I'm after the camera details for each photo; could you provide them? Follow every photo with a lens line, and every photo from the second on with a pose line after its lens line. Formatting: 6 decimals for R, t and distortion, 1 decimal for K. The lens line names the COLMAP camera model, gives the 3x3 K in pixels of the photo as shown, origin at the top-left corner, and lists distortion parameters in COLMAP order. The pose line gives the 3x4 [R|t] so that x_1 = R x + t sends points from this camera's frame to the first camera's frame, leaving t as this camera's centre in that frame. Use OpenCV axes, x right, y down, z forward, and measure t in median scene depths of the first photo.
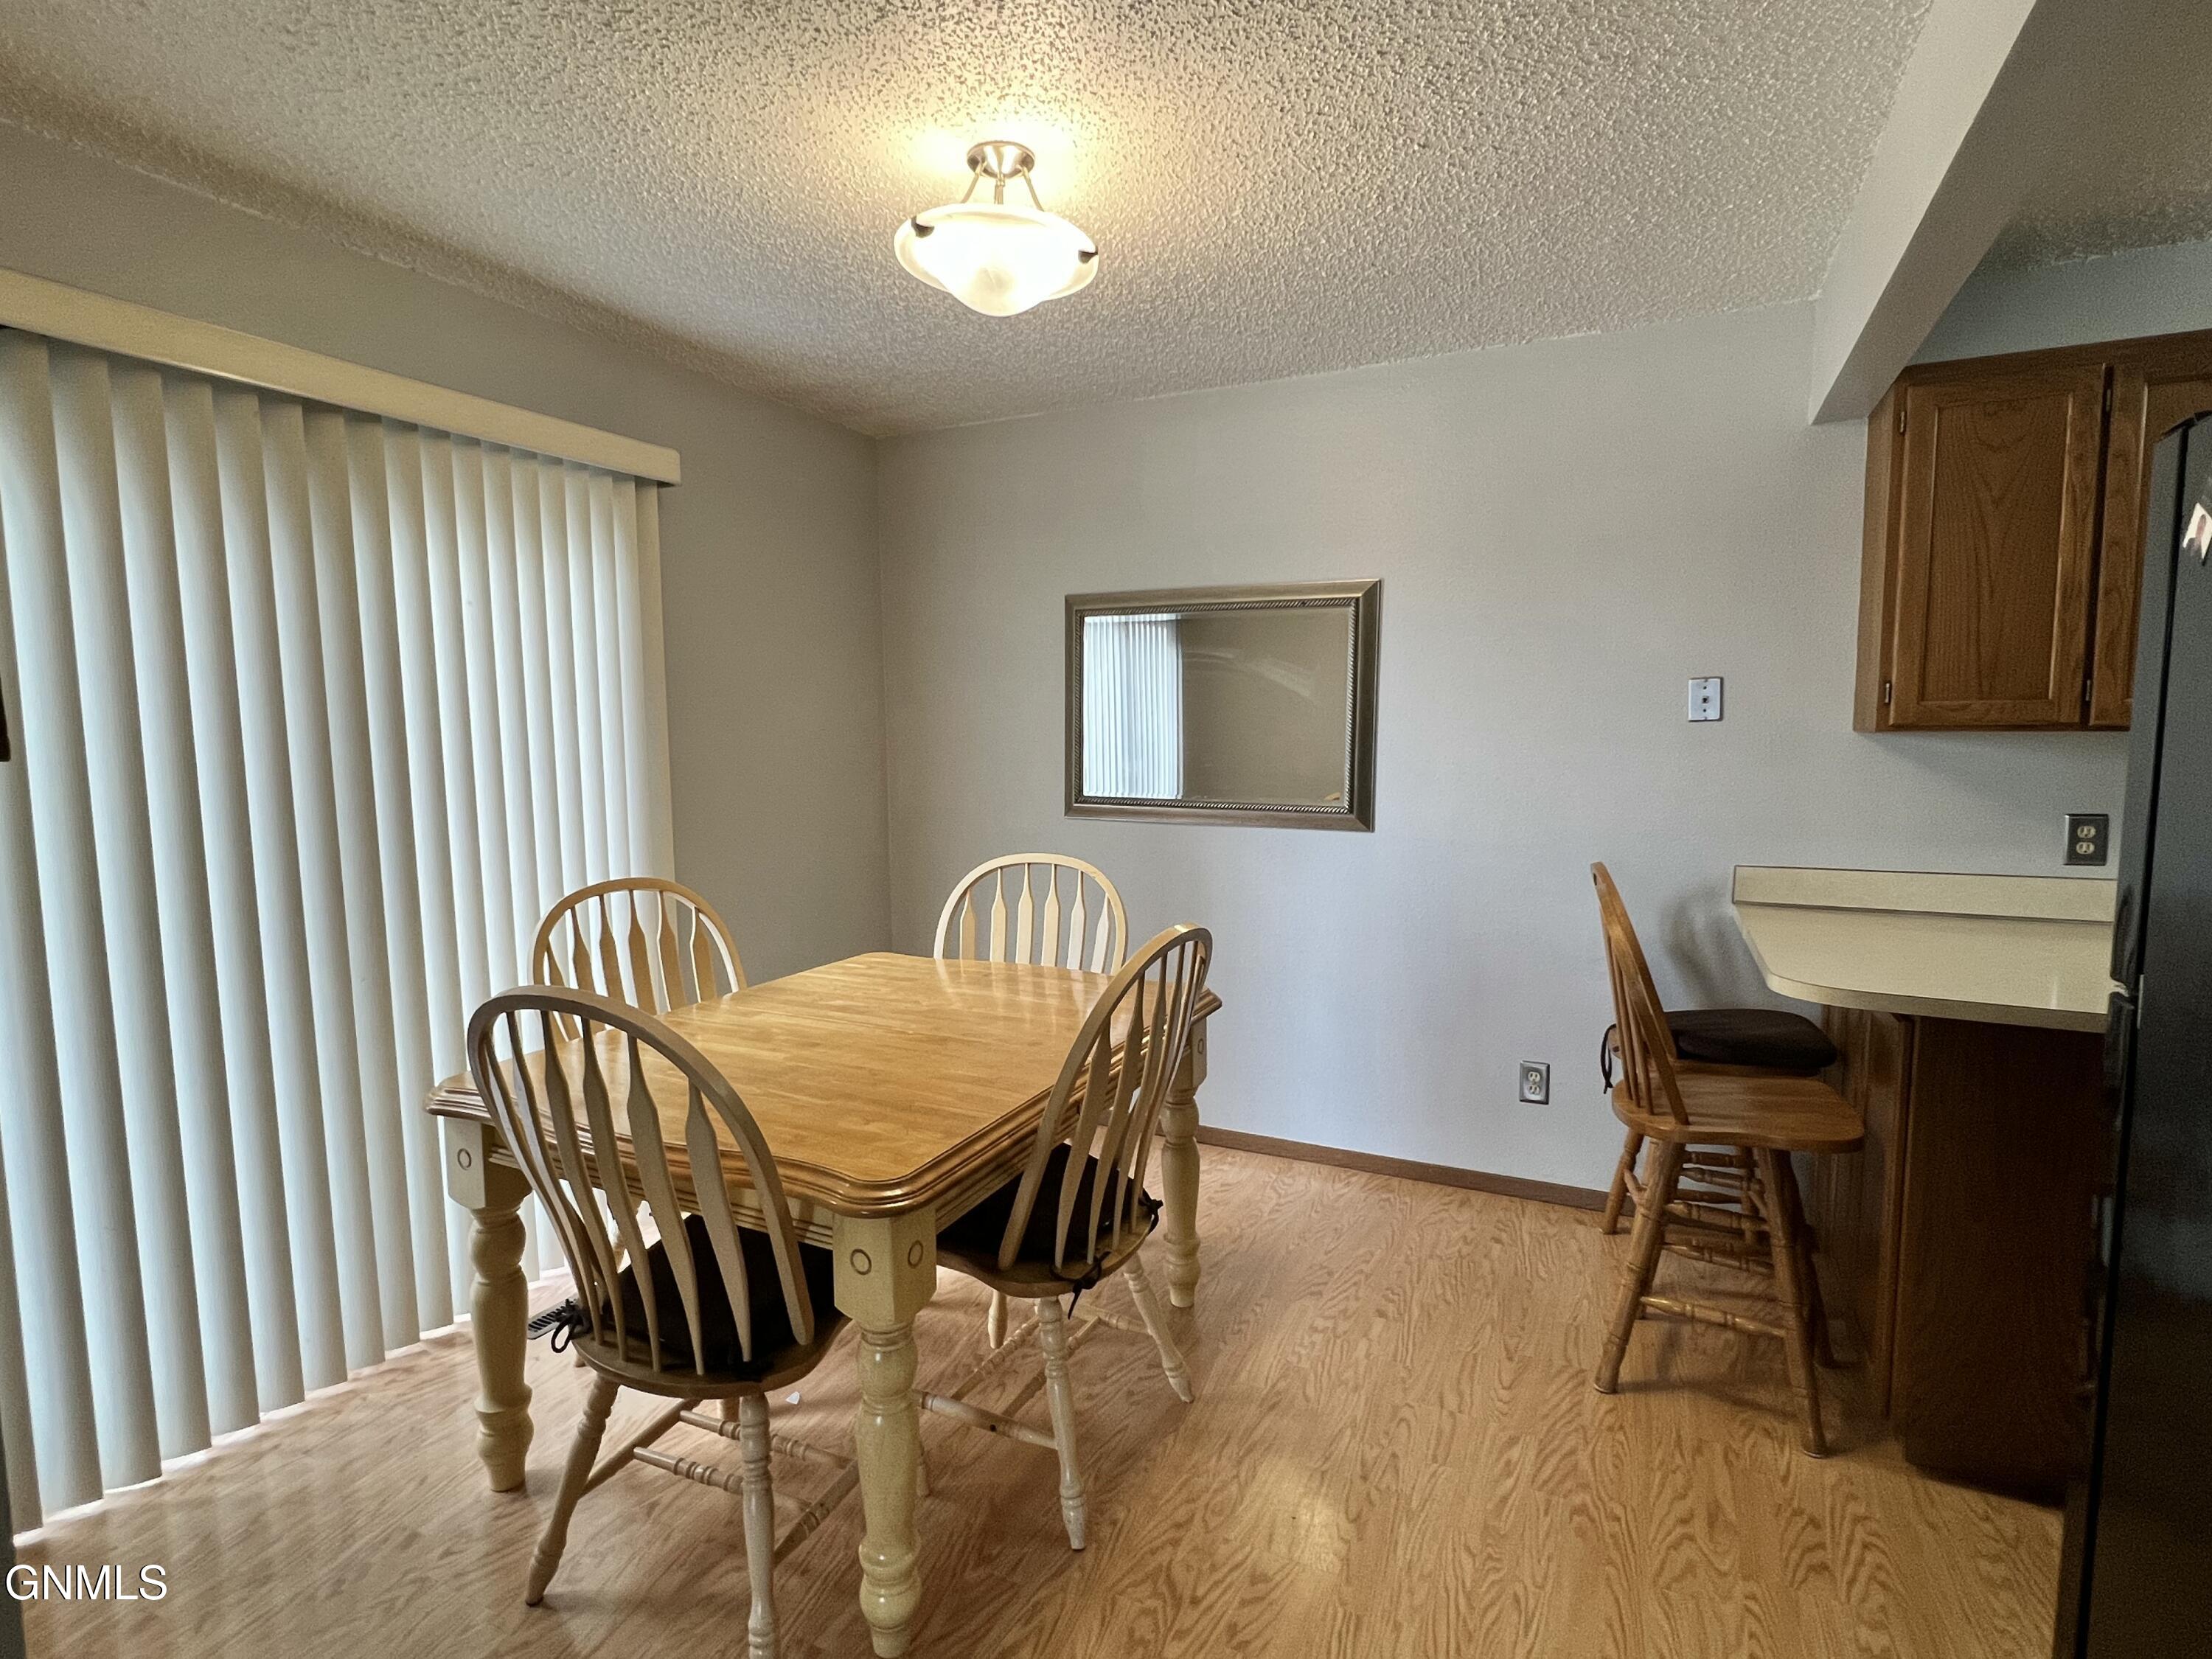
lens RADIAL K [[1106.7, 0, 1105.8], [0, 1106.7, 842.4], [0, 0, 1]] dist [0.012237, -0.000025]
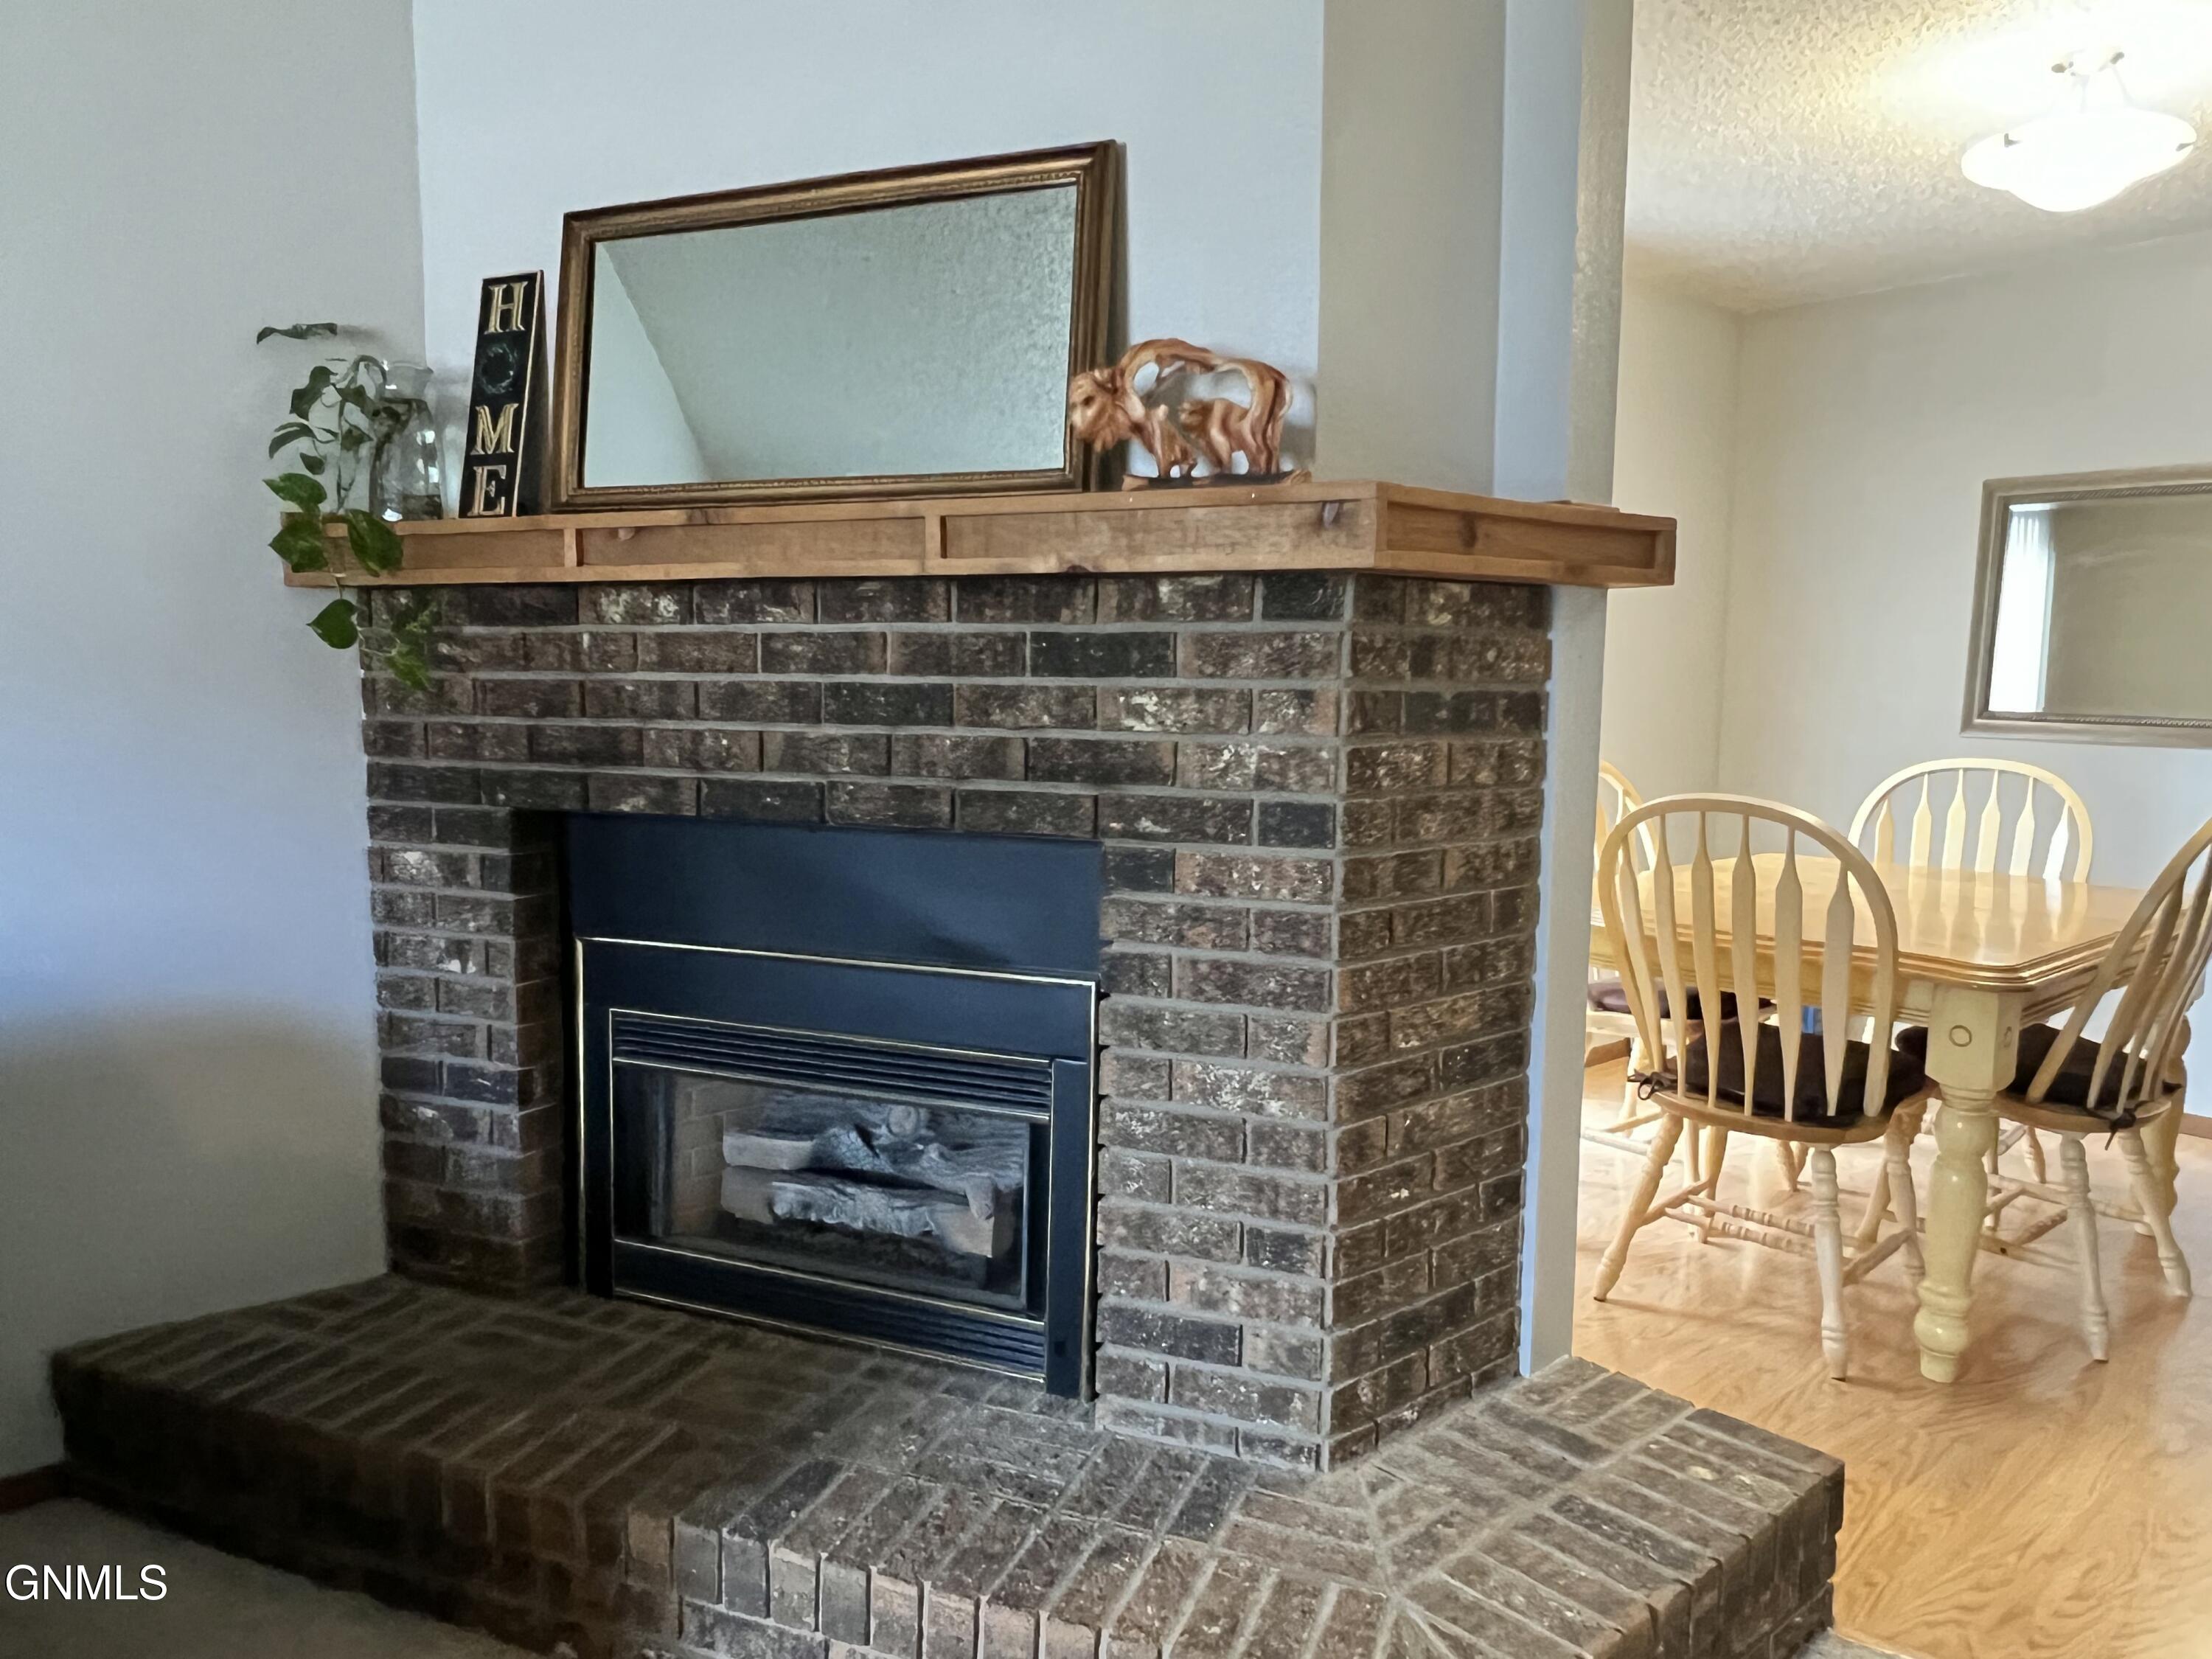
lens RADIAL K [[1485.0, 0, 1101.8], [0, 1485.0, 852.0], [0, 0, 1]] dist [-0.003772, -0.002236]
pose [[0.912248, 0.064723, -0.404494, -0.324871], [-0.058417, 0.997902, 0.027927, 0.140472], [0.405453, -0.001847, 0.914114, -0.640672]]
